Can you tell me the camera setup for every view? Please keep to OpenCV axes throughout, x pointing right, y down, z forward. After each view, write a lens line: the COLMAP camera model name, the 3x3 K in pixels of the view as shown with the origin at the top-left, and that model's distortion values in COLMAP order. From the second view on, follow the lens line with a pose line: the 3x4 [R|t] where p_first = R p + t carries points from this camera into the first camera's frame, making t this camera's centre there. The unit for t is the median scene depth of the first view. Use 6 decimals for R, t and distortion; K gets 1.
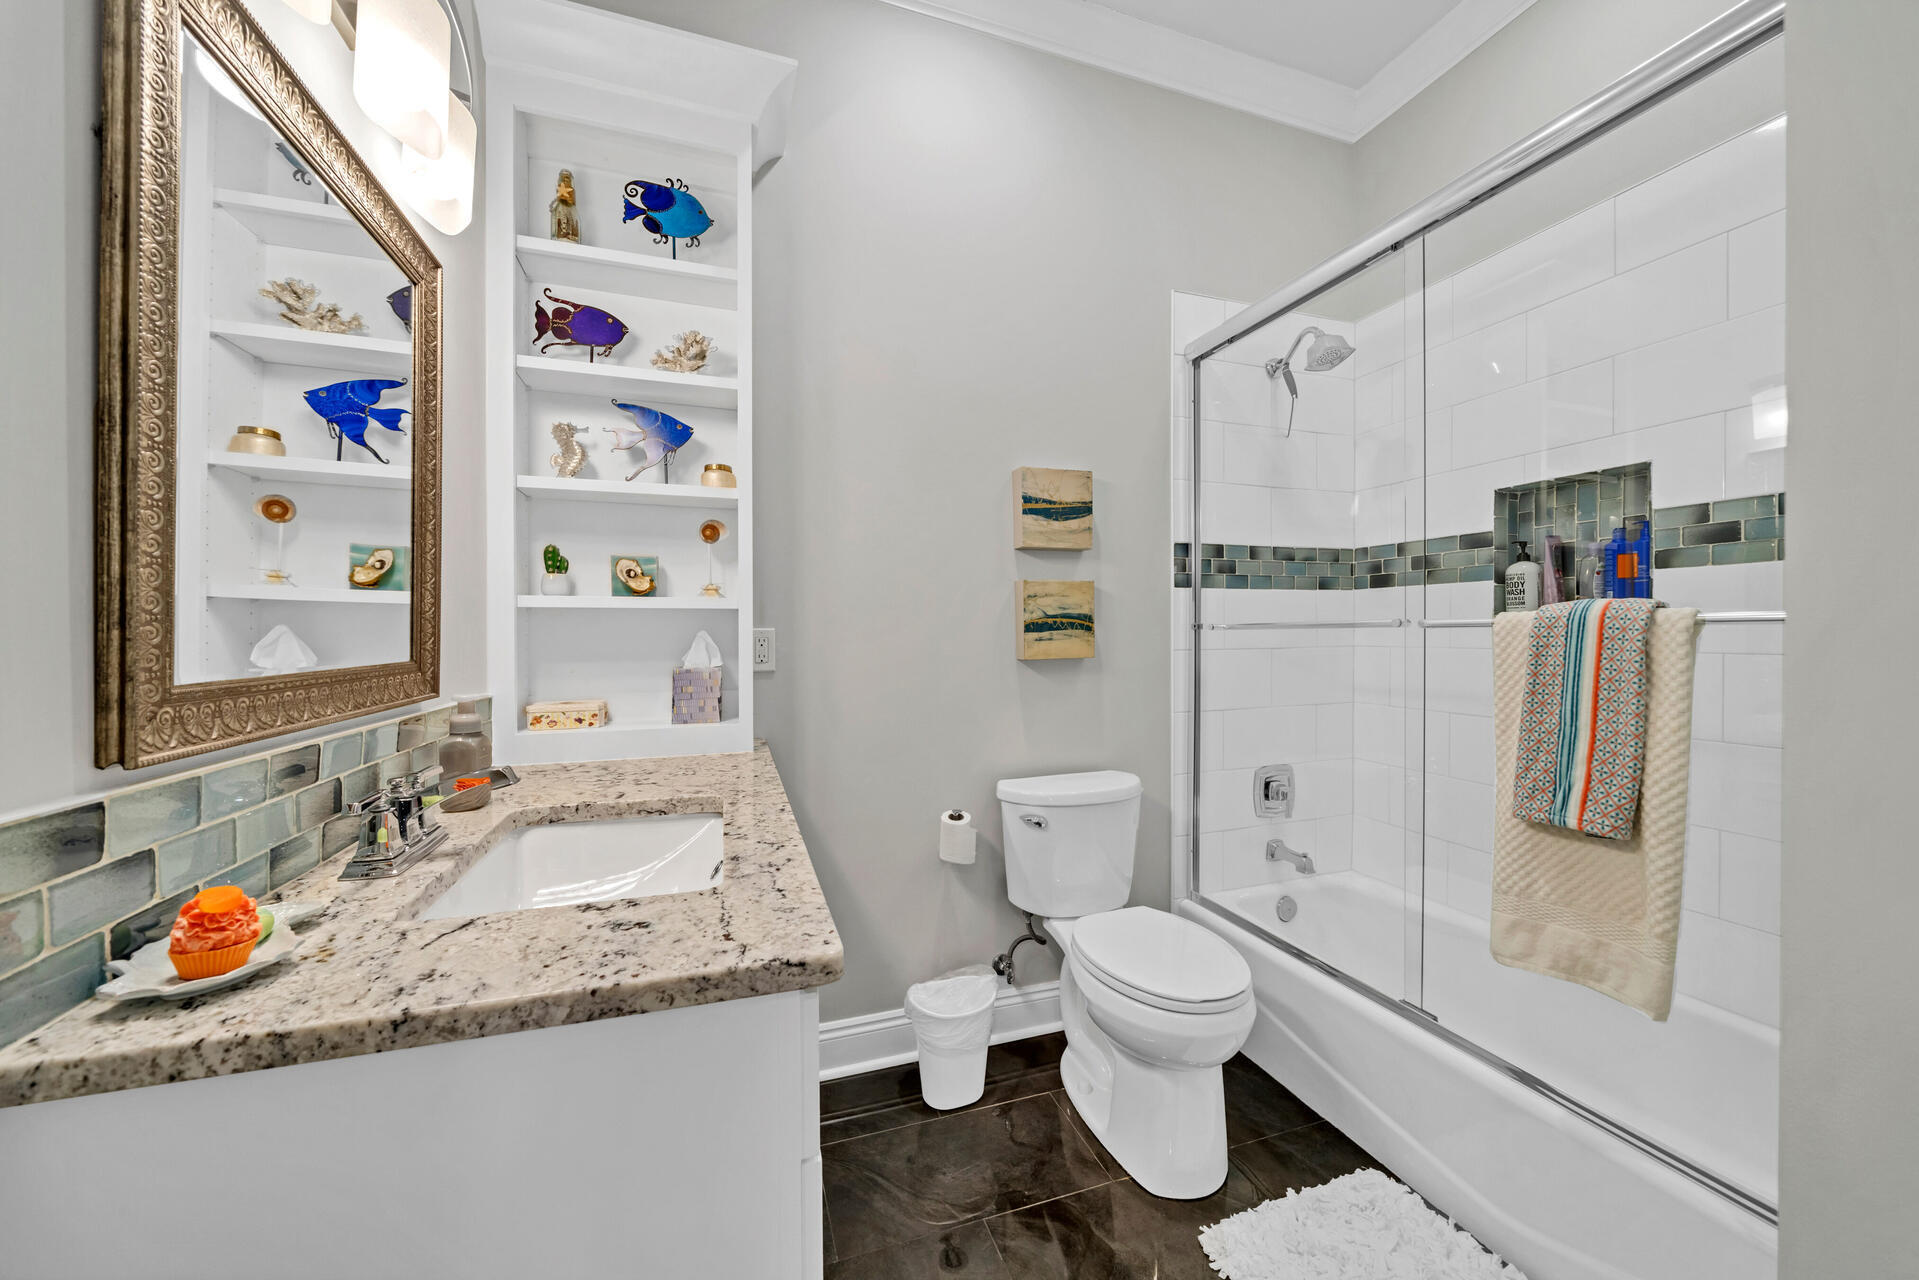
lens RADIAL K [[662.3, 0, 932.5], [0, 662.3, 624.1], [0, 0, 1]] dist [-0.005597, -0.000122]
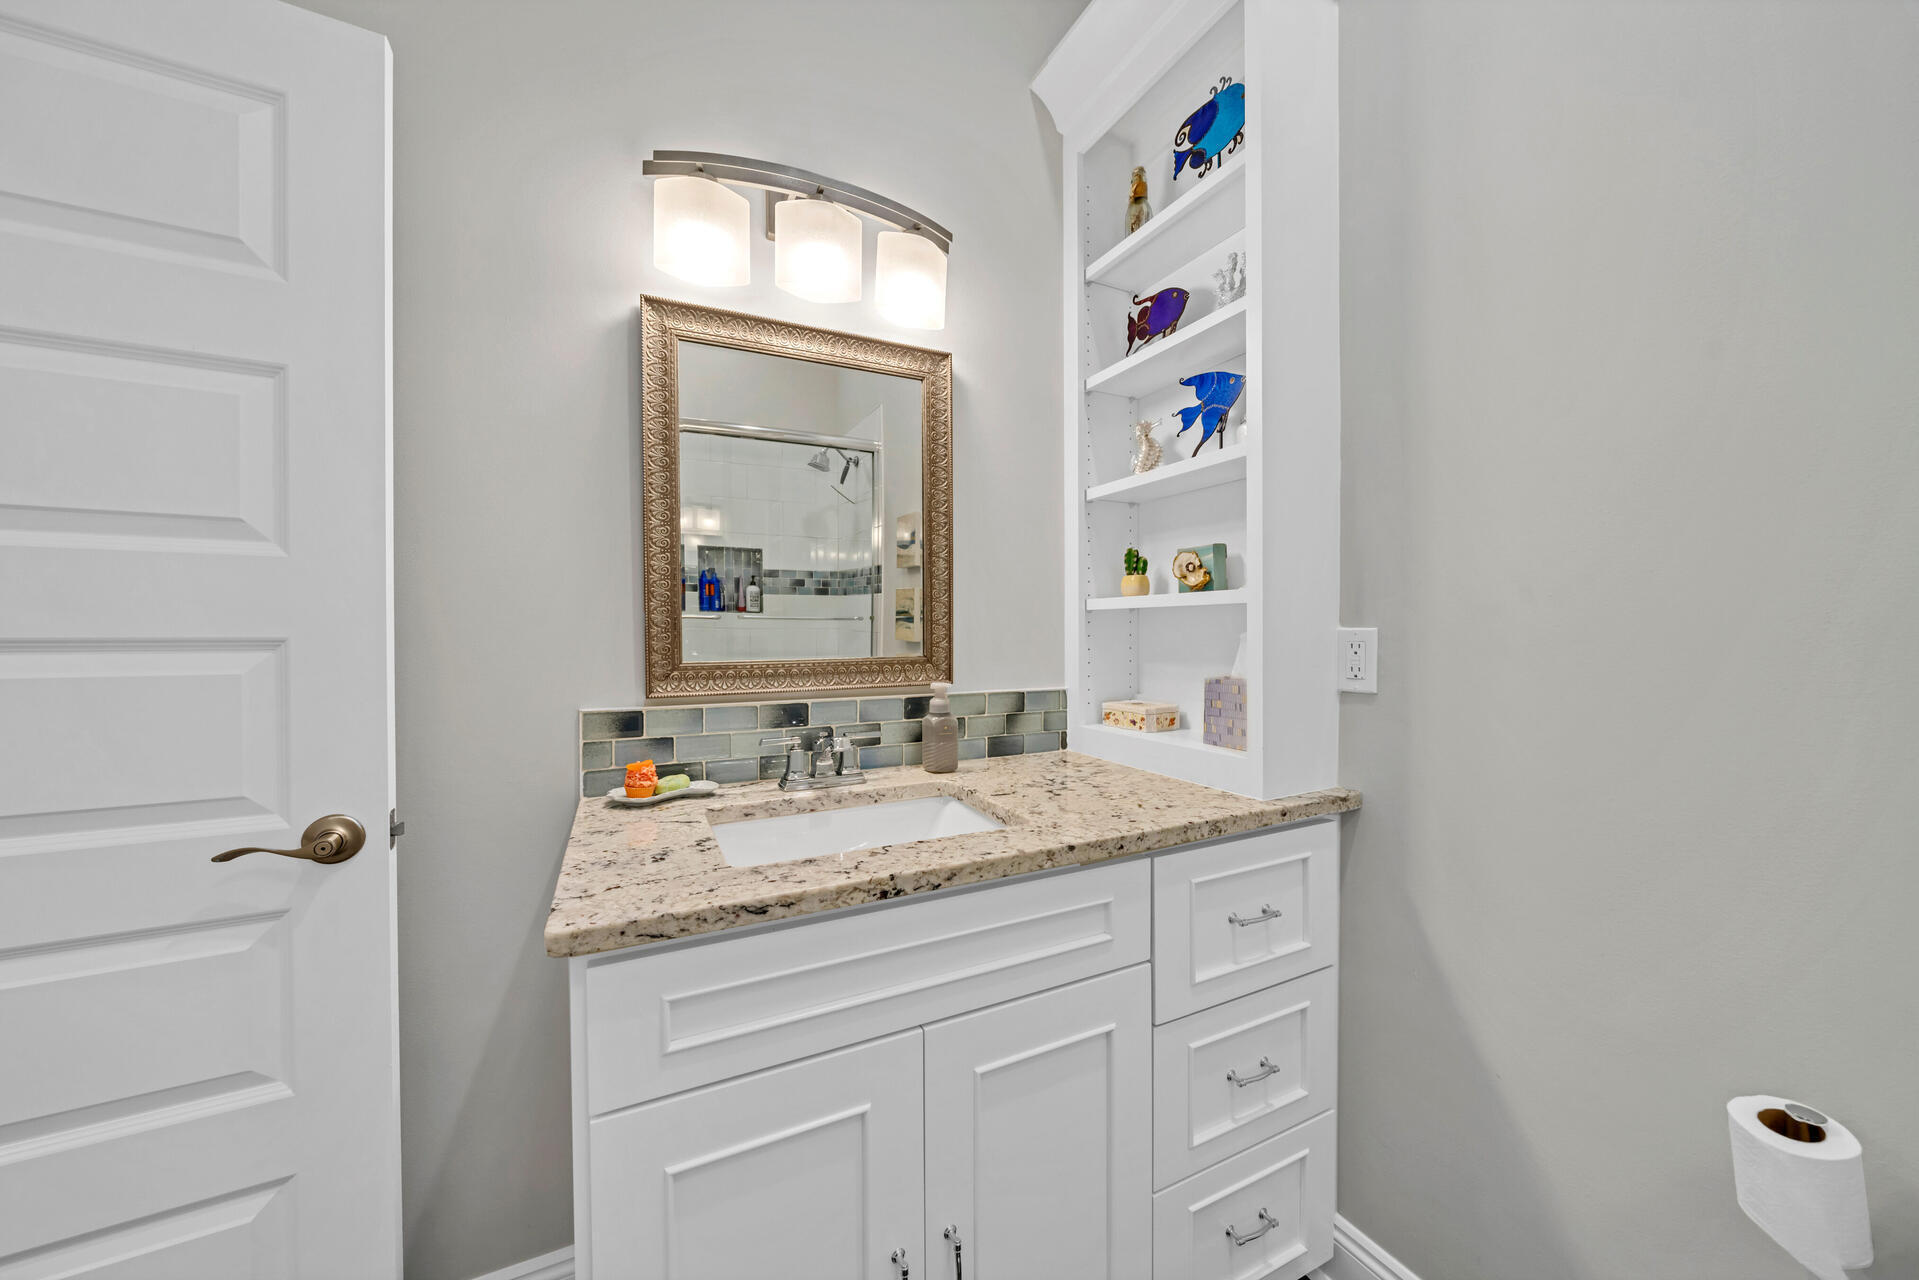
lens RADIAL K [[662.3, 0, 932.5], [0, 662.3, 624.1], [0, 0, 1]] dist [-0.005597, -0.000122]
pose [[0.143541, -0.003550, -0.989638, 0.406511], [0.019559, 0.999808, -0.000750, -0.006046], [0.989451, -0.019249, 0.143583, 0.568301]]
